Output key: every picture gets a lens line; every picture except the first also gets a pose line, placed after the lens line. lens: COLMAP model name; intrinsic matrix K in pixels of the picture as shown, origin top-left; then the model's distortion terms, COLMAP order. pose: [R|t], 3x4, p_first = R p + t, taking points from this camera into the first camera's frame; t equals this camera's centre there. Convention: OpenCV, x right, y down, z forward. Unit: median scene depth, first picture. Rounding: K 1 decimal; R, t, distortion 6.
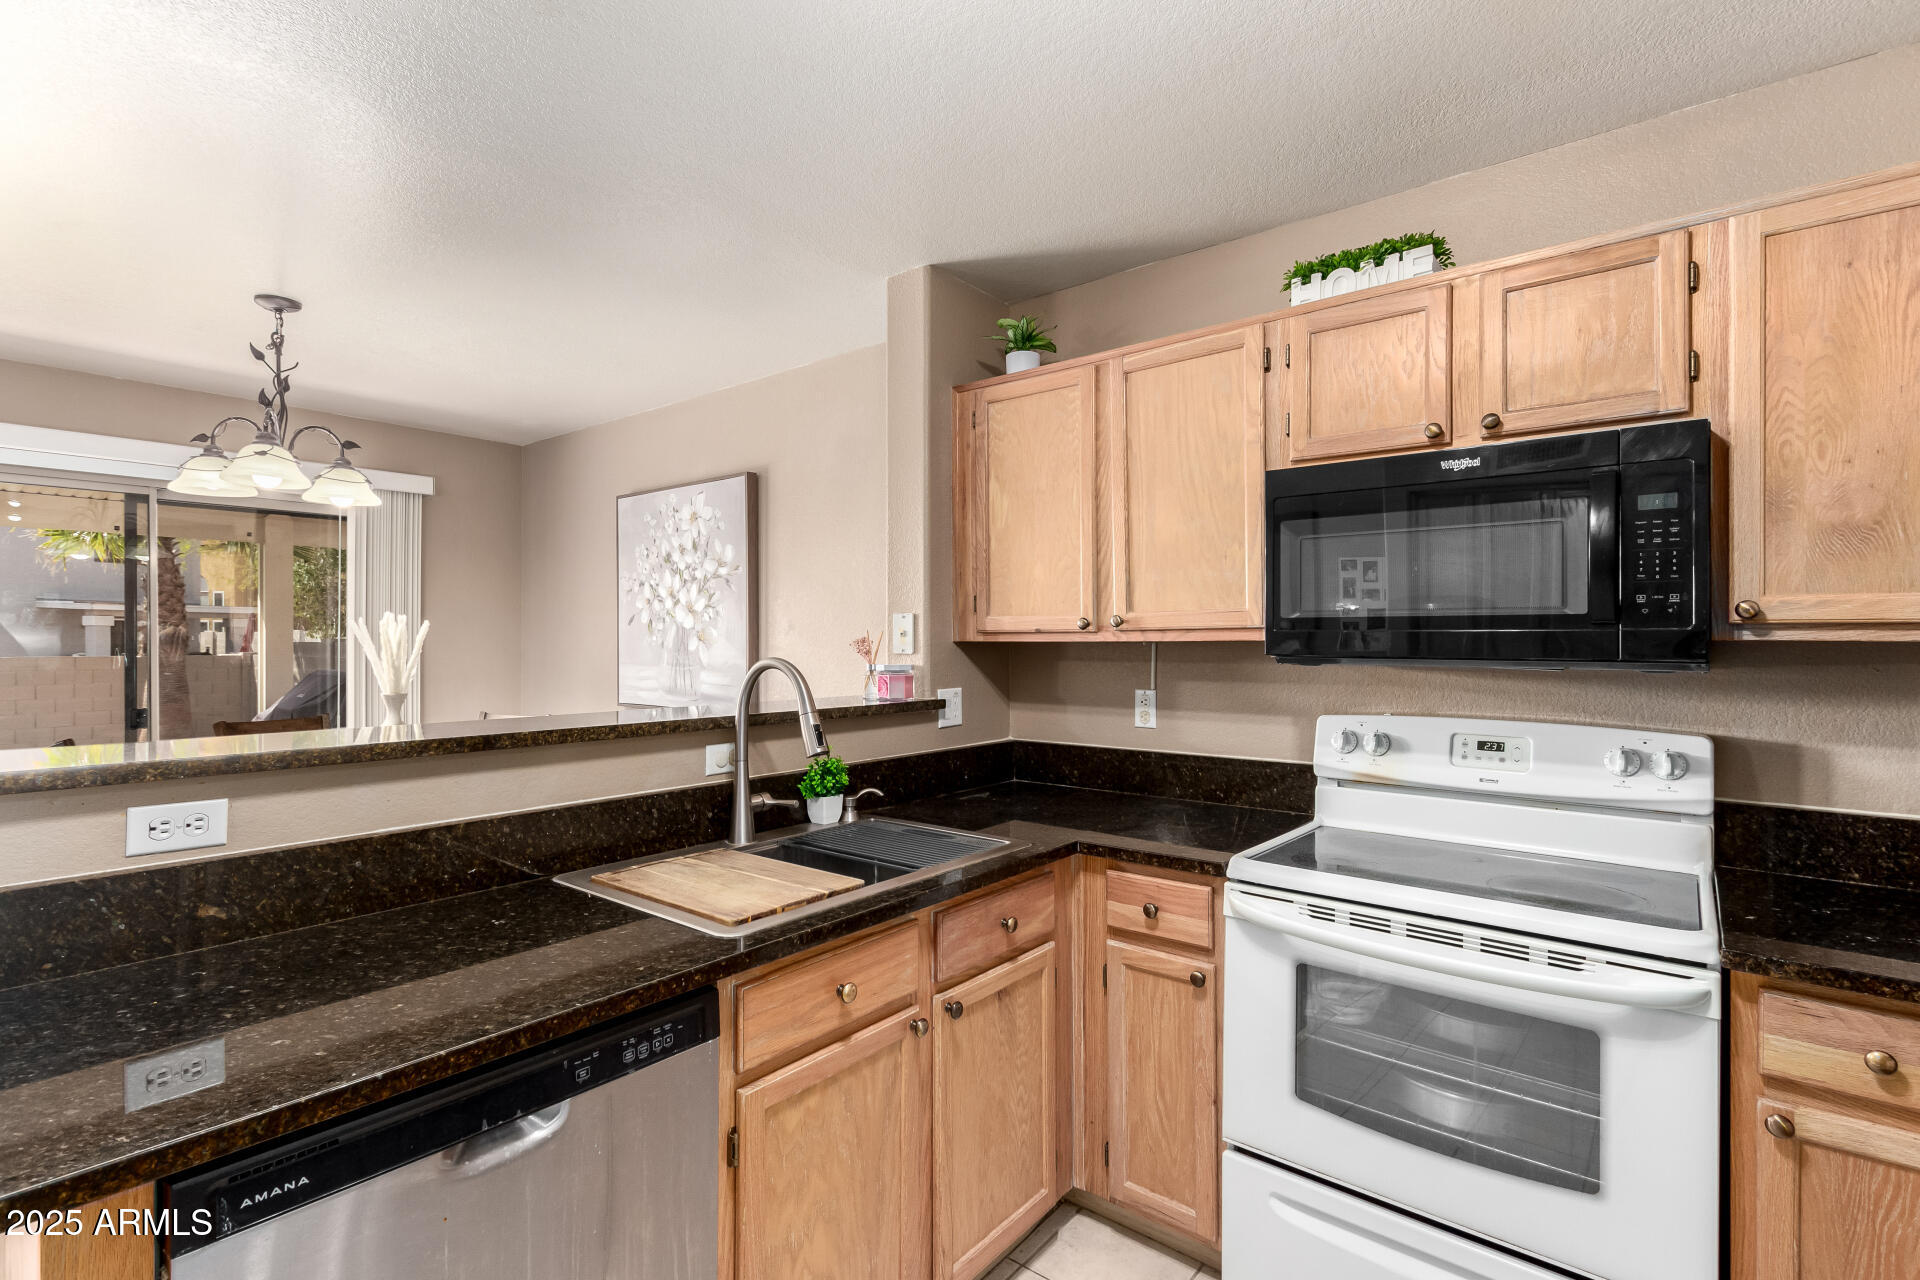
lens RADIAL K [[894.6, 0, 954.8], [0, 894.6, 636.0], [0, 0, 1]] dist [0.002715, -0.000288]
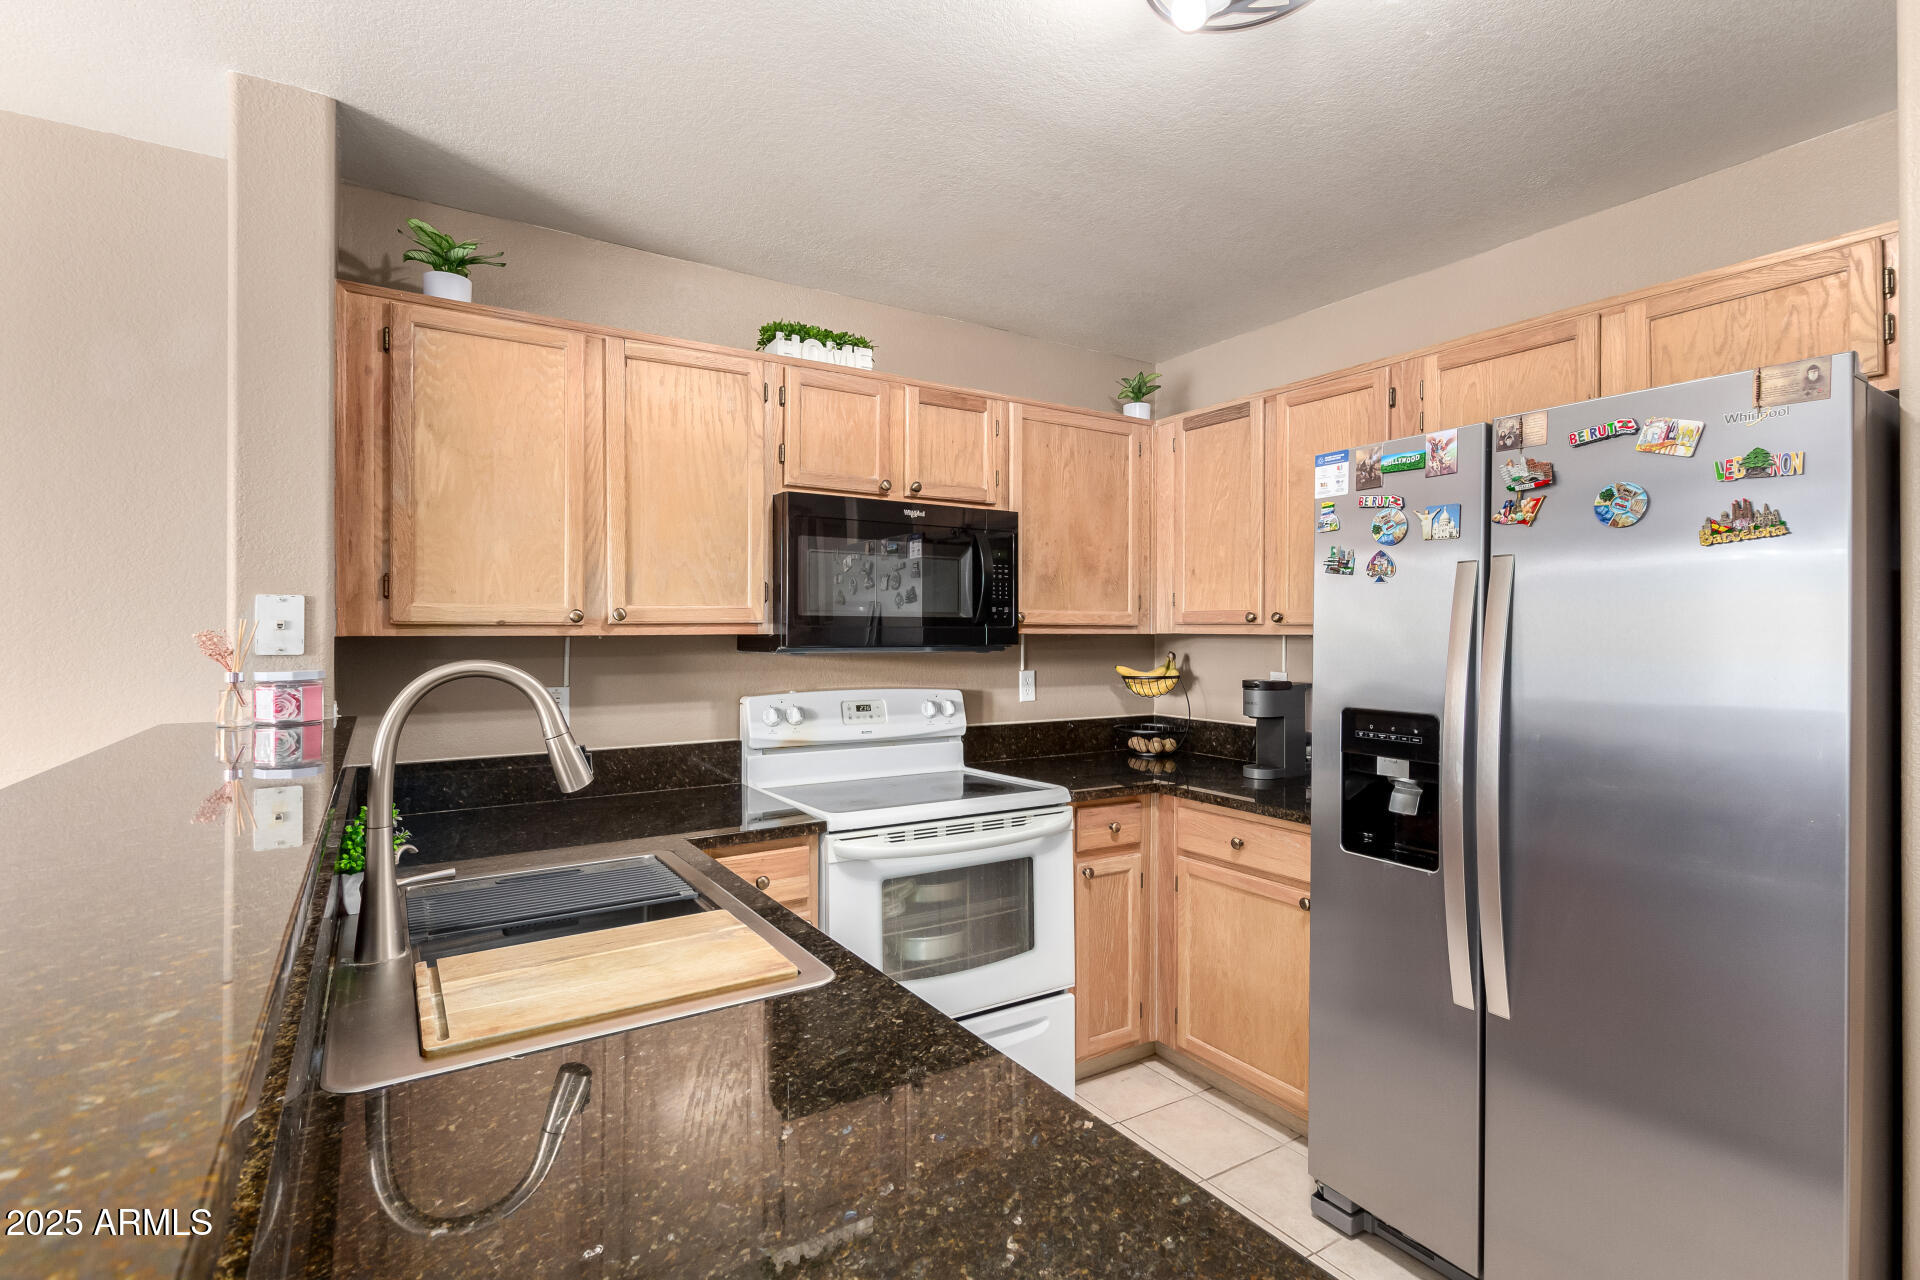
lens RADIAL K [[888.4, 0, 941.5], [0, 888.4, 630.2], [0, 0, 1]] dist [0.001689, 0.000102]
pose [[0.328256, 0.002275, 0.944586, -0.678048], [-0.004176, 0.999991, -0.000958, -0.000057], [-0.944579, -0.003630, 0.328263, 0.408794]]
